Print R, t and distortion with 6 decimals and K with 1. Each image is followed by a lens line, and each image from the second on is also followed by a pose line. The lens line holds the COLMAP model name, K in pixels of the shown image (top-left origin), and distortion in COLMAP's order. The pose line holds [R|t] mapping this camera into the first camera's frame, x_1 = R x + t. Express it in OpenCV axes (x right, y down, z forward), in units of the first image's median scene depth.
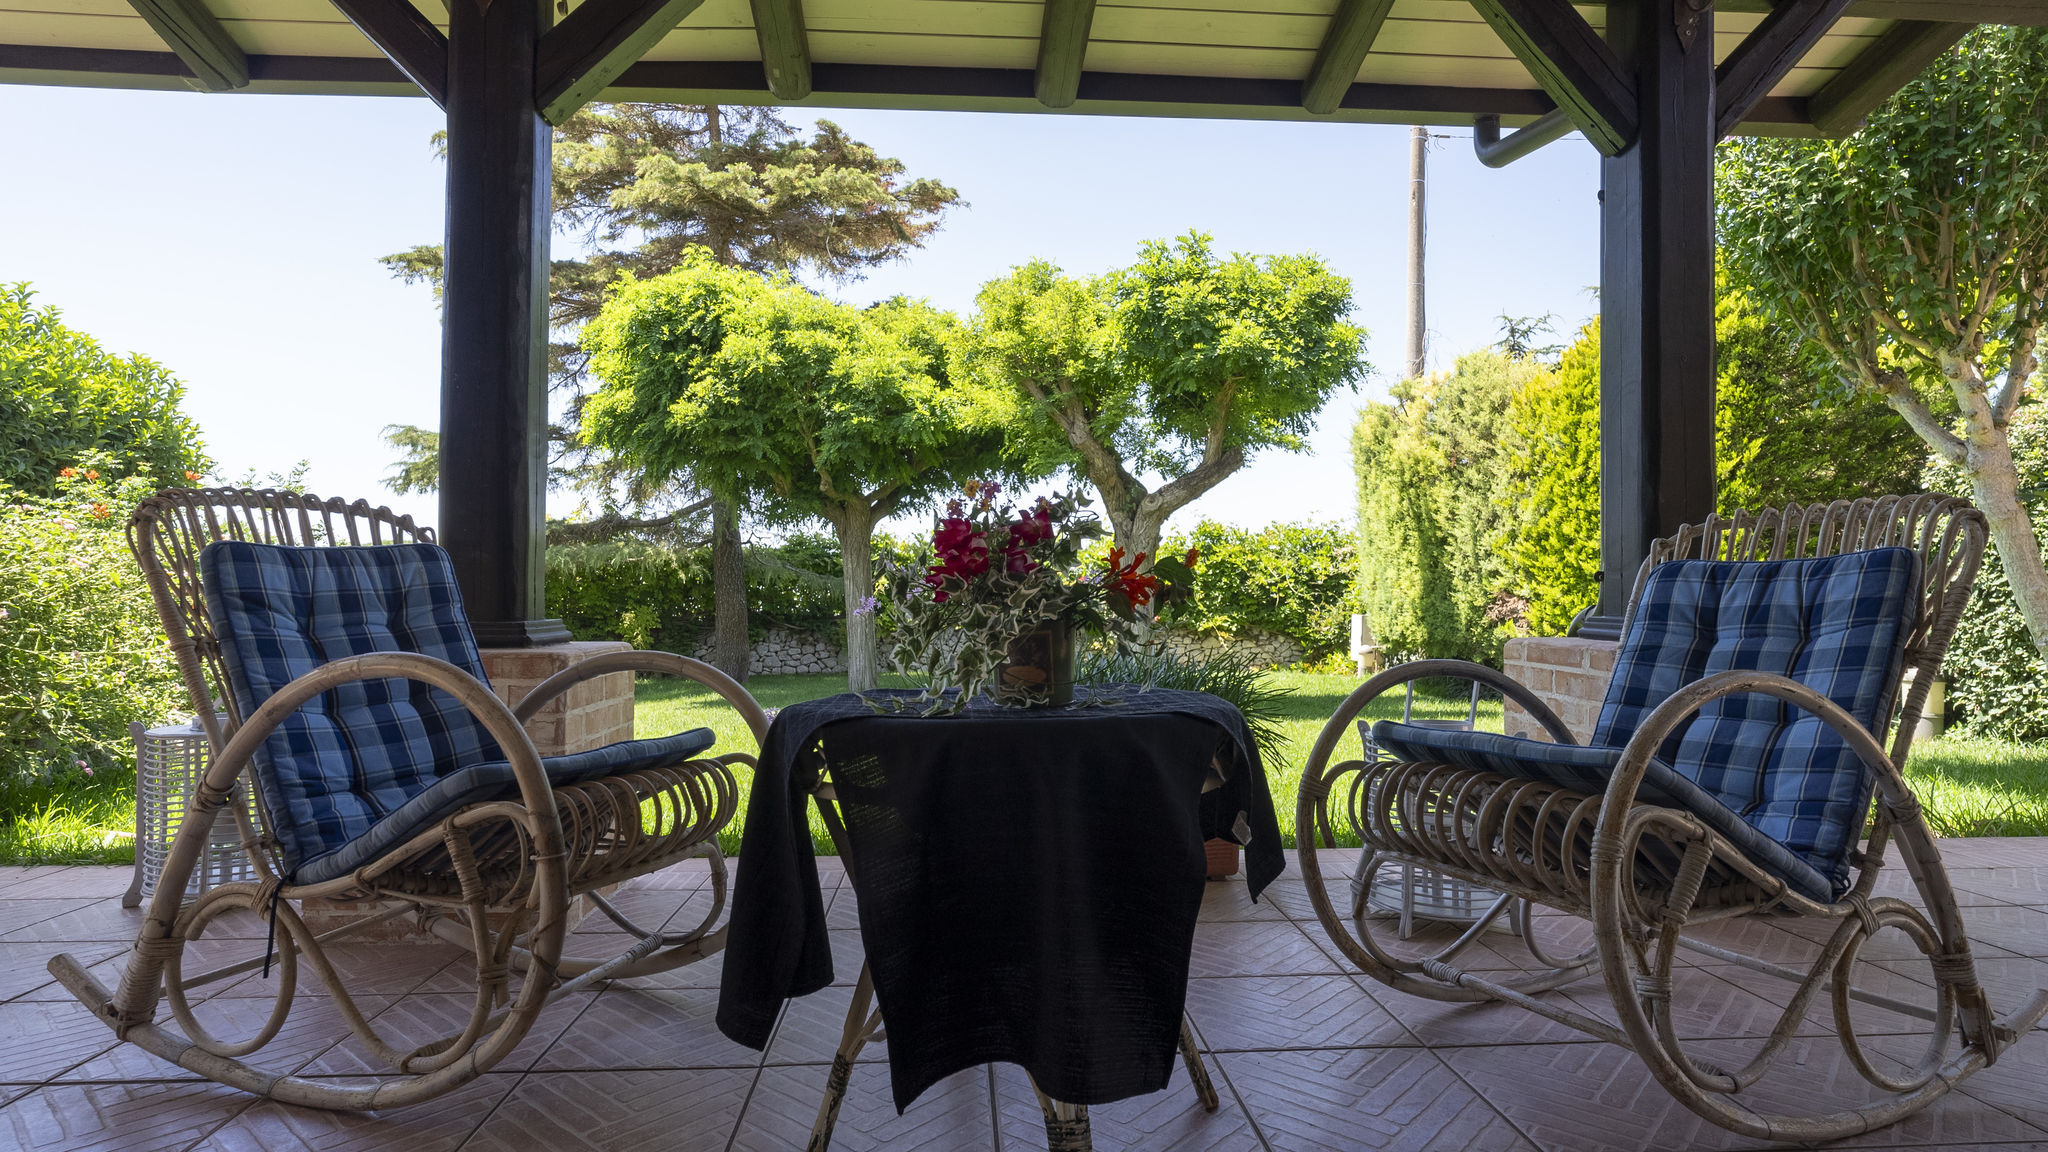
lens RADIAL K [[1089.5, 0, 1010.0], [0, 1089.5, 581.7], [0, 0, 1]] dist [-0.010034, 0.003321]
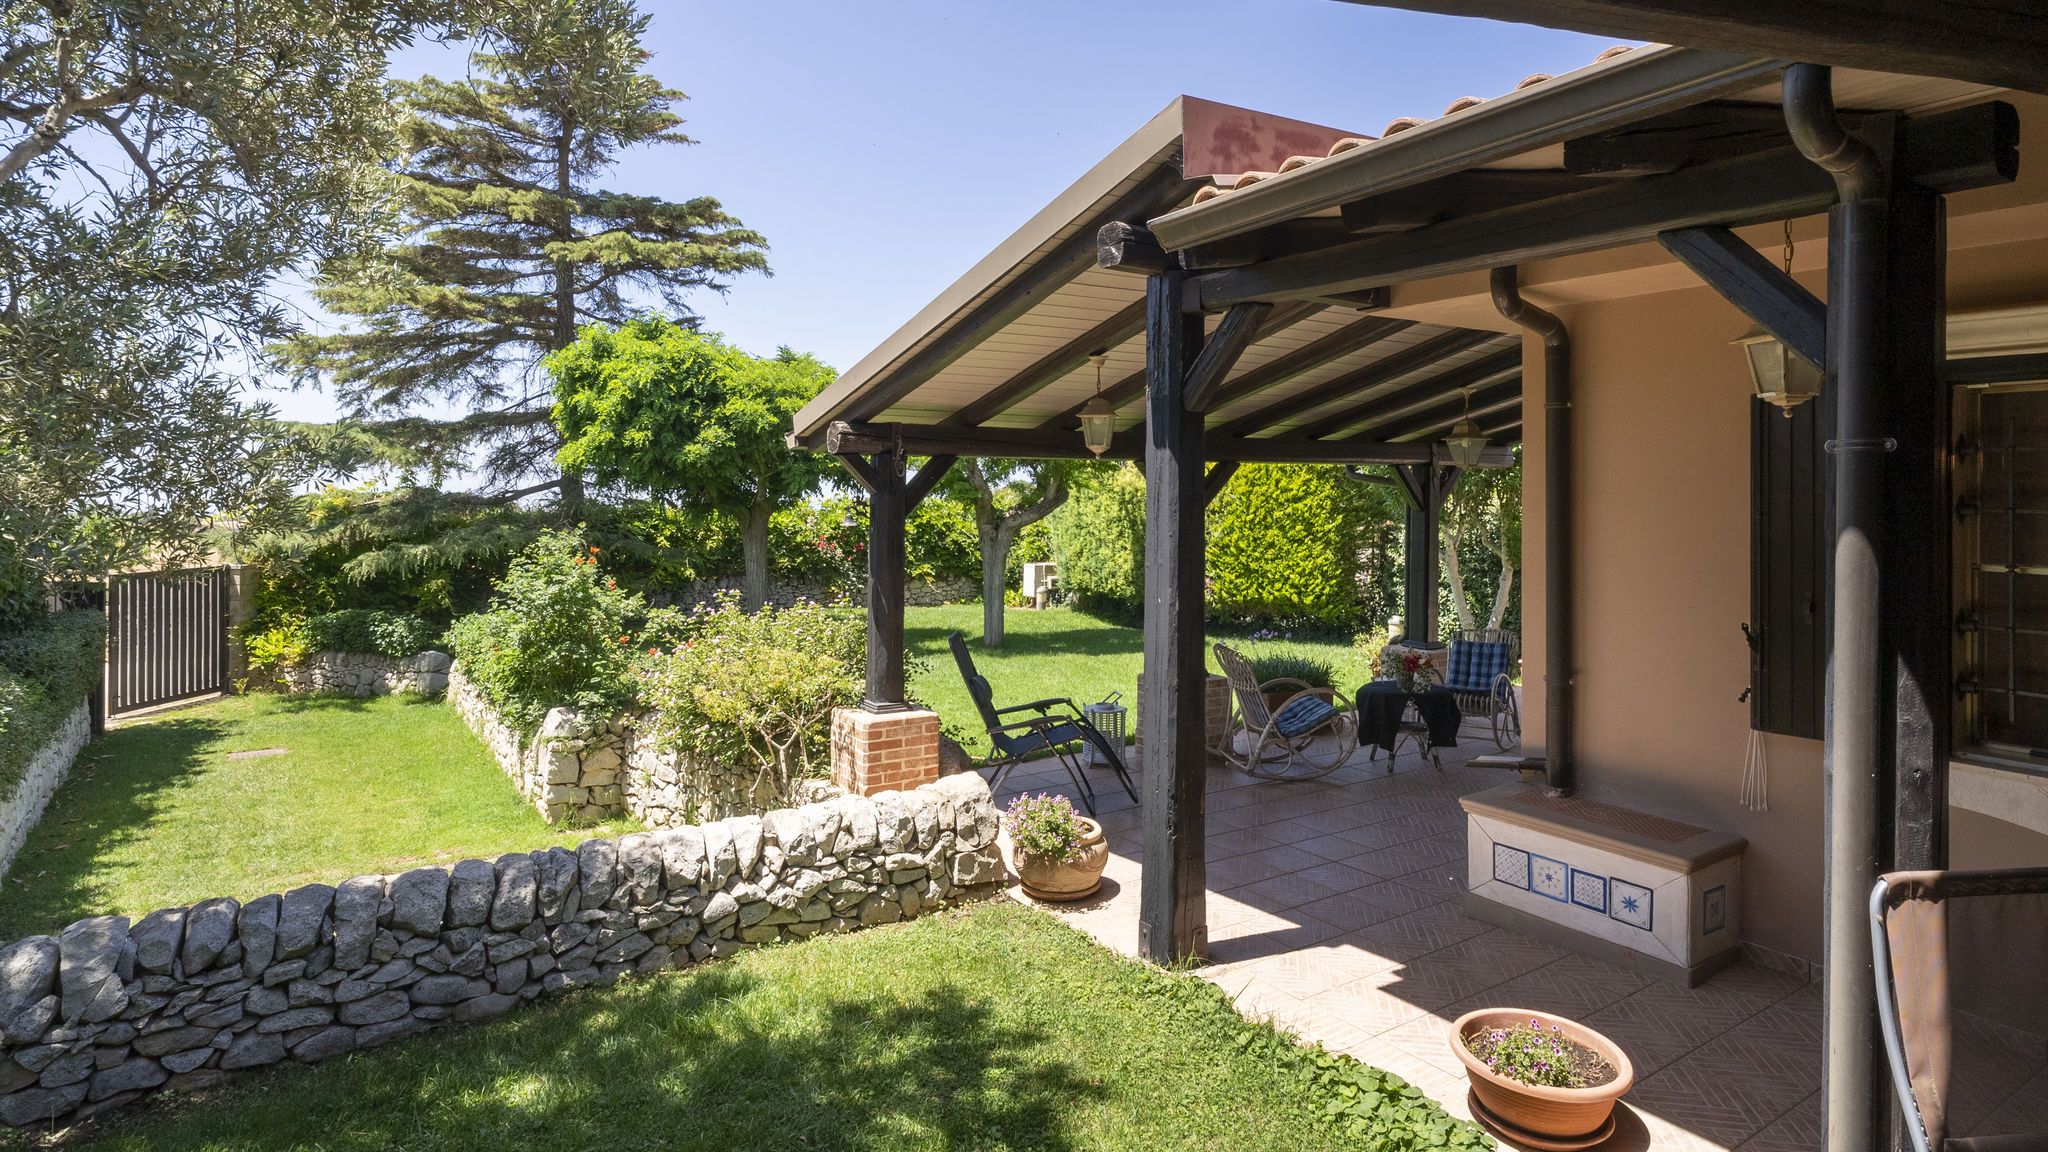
lens RADIAL K [[1089.5, 0, 1036.3], [0, 1089.5, 477.3], [0, 0, 1]] dist [-0.010034, 0.003321]
pose [[0.871366, 0.012790, 0.490467, -0.654072], [-0.012559, 0.999914, -0.003762, -0.136783], [-0.490473, -0.002882, 0.871452, -0.431708]]
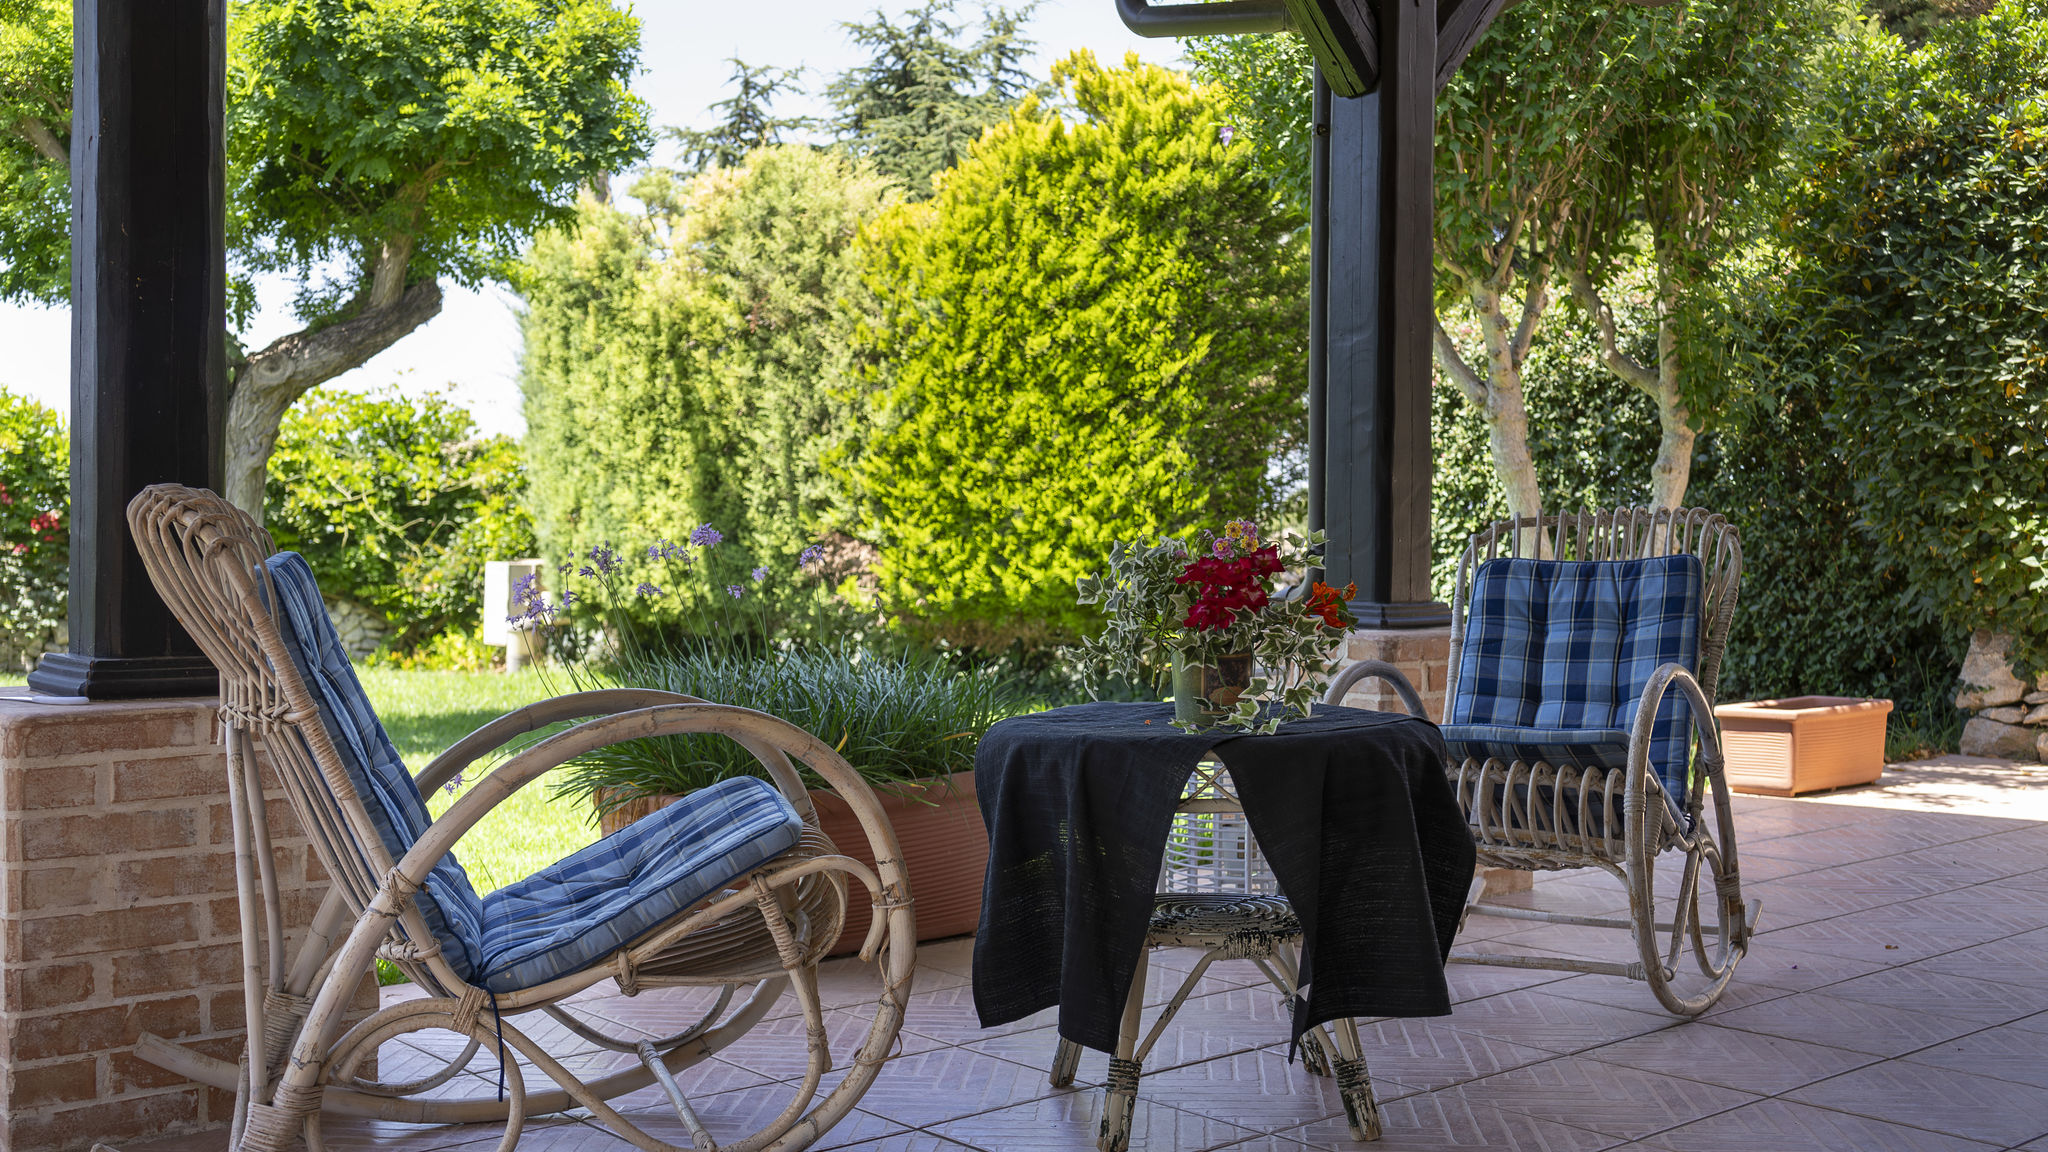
lens RADIAL K [[2154.5, 0, 1009.8], [0, 2154.5, 561.9], [0, 0, 1]] dist [-0.000875, 0.000000]
pose [[0.807461, -0.013658, 0.589763, -0.214092], [-0.007921, 0.999391, 0.033990, -0.017496], [-0.589868, -0.032117, 0.806861, -0.089384]]
